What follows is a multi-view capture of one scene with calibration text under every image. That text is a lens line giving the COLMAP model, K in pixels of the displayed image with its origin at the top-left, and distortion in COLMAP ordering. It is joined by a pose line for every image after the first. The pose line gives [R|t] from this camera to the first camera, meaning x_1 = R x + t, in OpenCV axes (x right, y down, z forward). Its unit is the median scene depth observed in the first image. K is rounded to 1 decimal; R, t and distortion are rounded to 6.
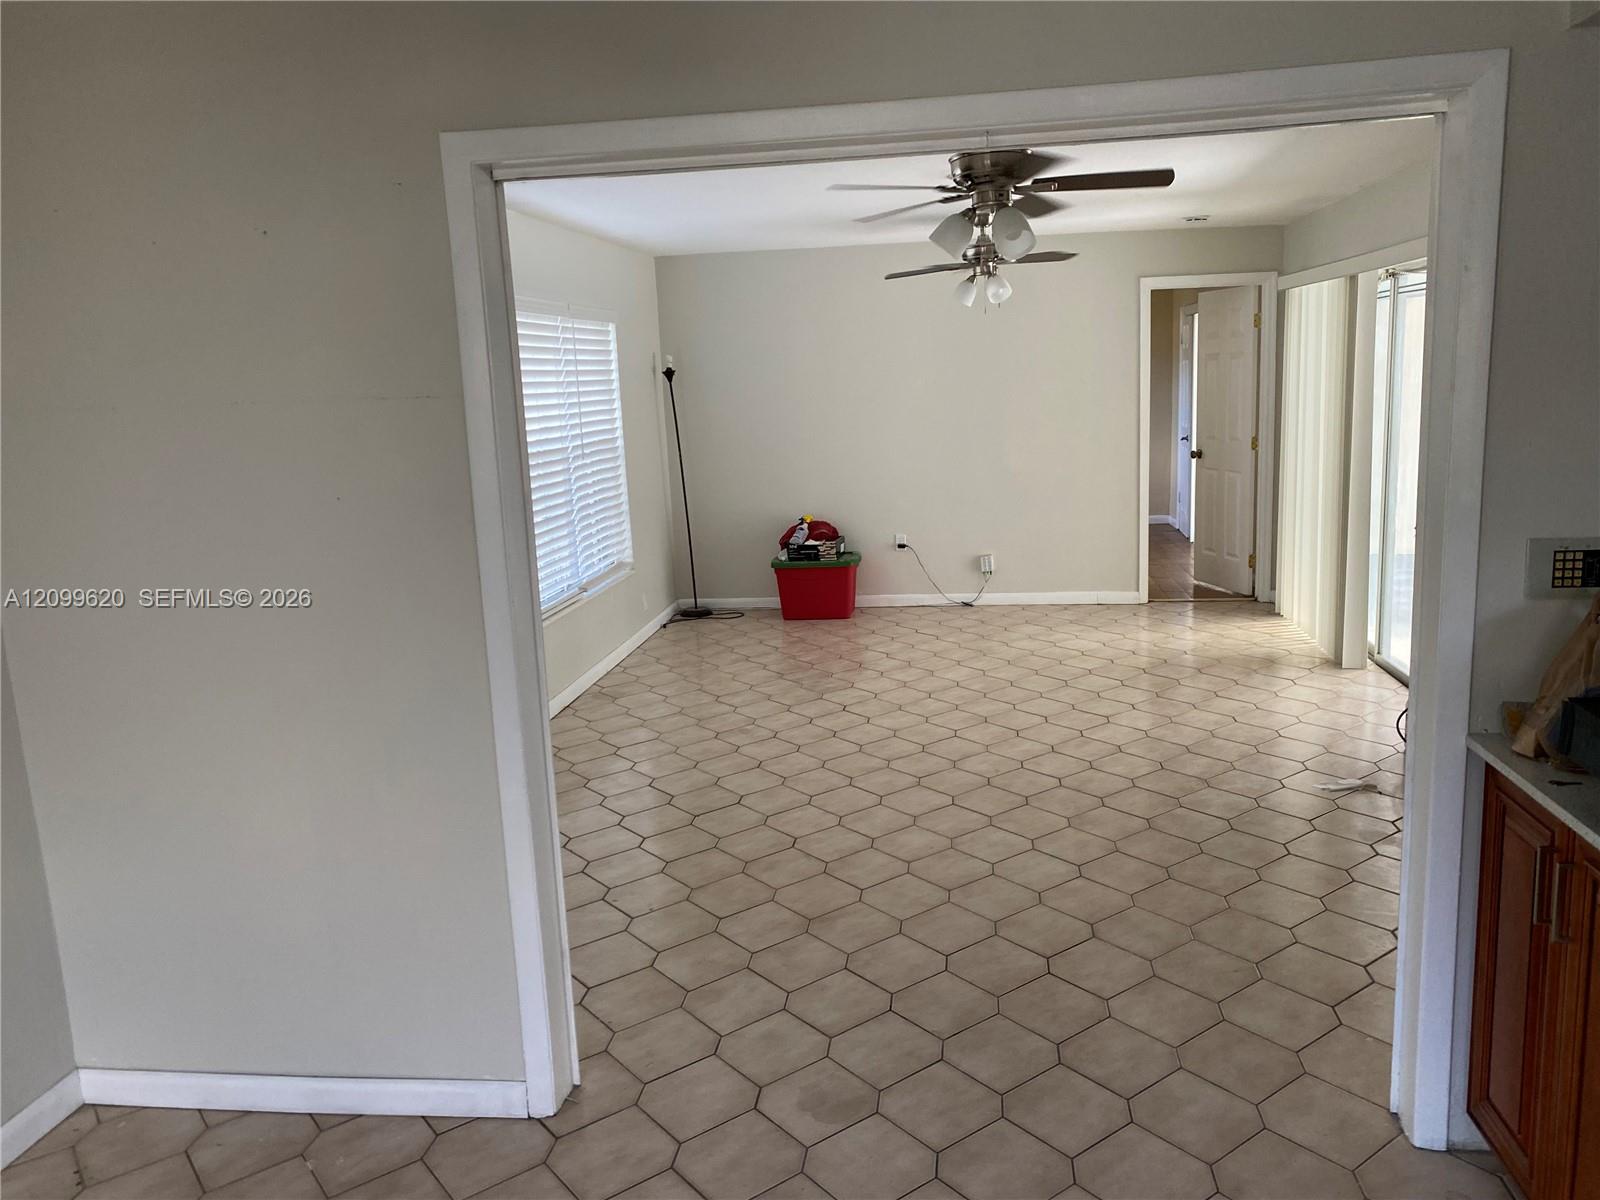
lens RADIAL K [[1222.1, 0, 800.0], [0, 1222.1, 600.0], [0, 0, 1]] dist [0.073743, -0.083693]
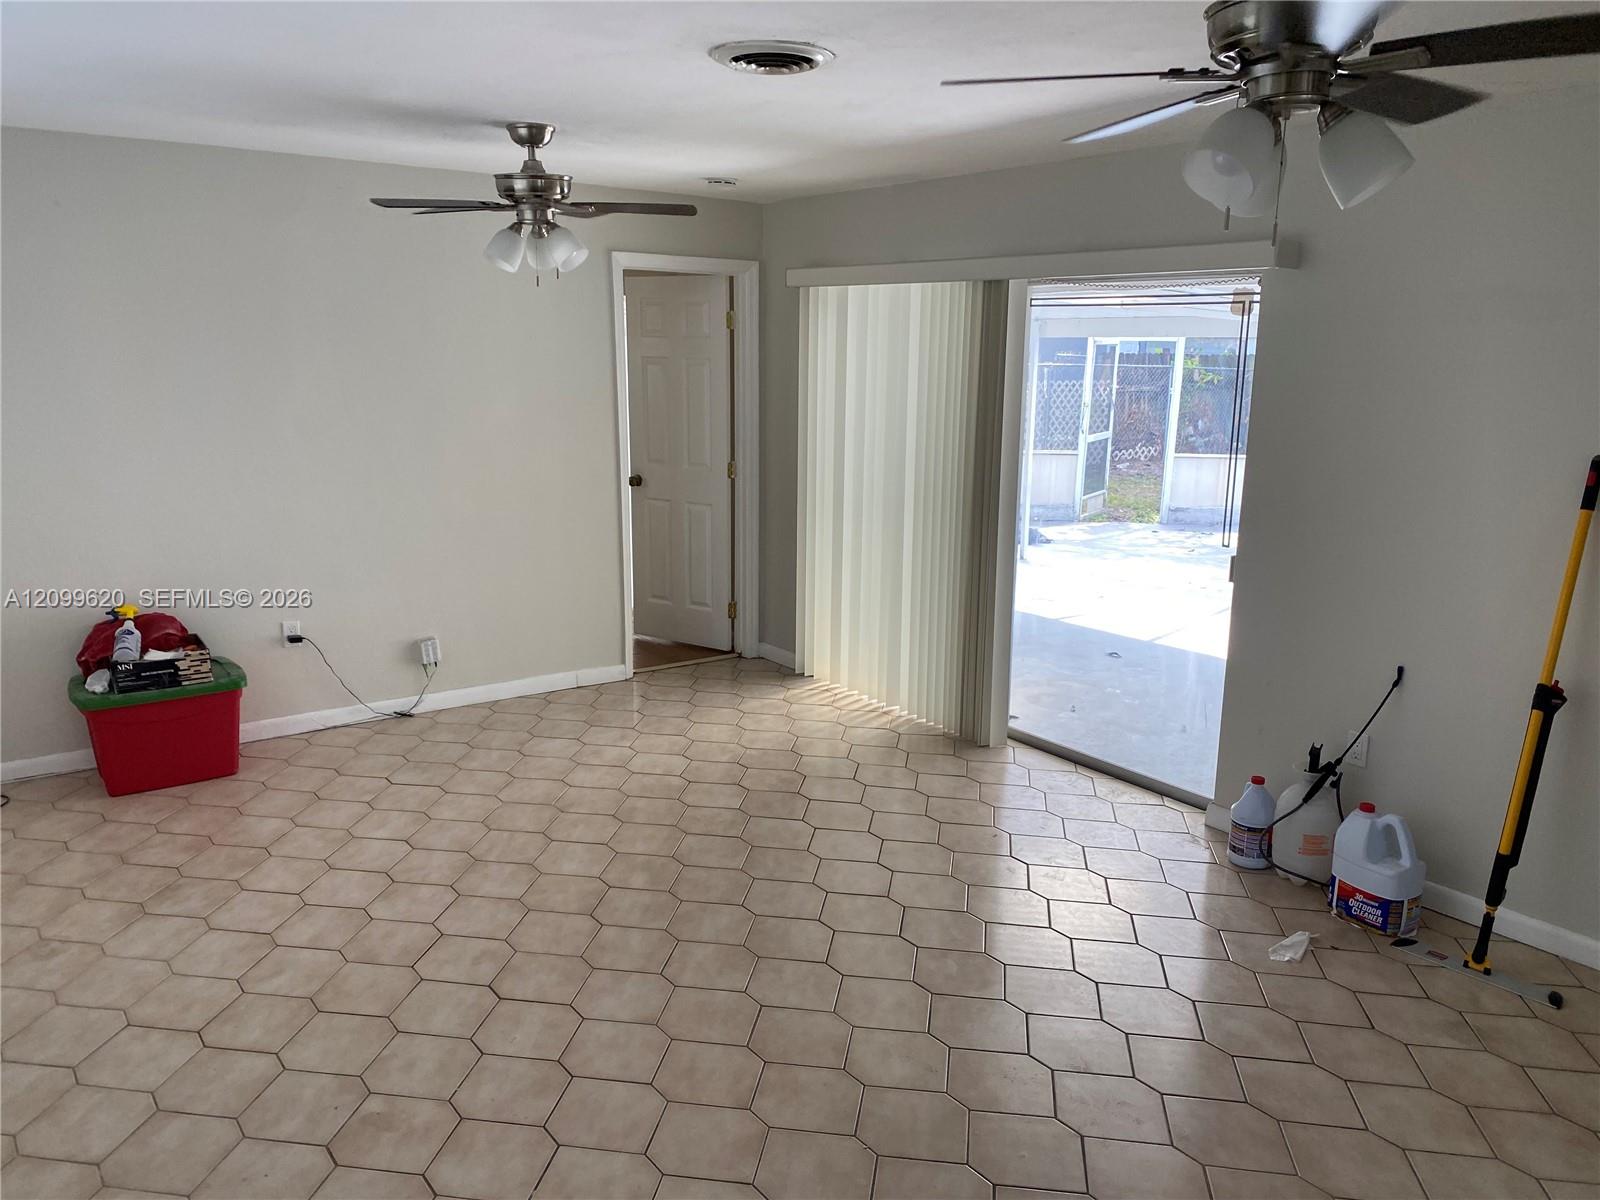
lens RADIAL K [[1242.7, 0, 831.4], [0, 1242.7, 612.6], [0, 0, 1]] dist [0.072228, -0.092508]
pose [[0.709163, -0.099209, 0.698030, -0.173468], [0.078496, 0.995005, 0.061669, -0.077779], [-0.700661, 0.011060, 0.713408, 0.362117]]
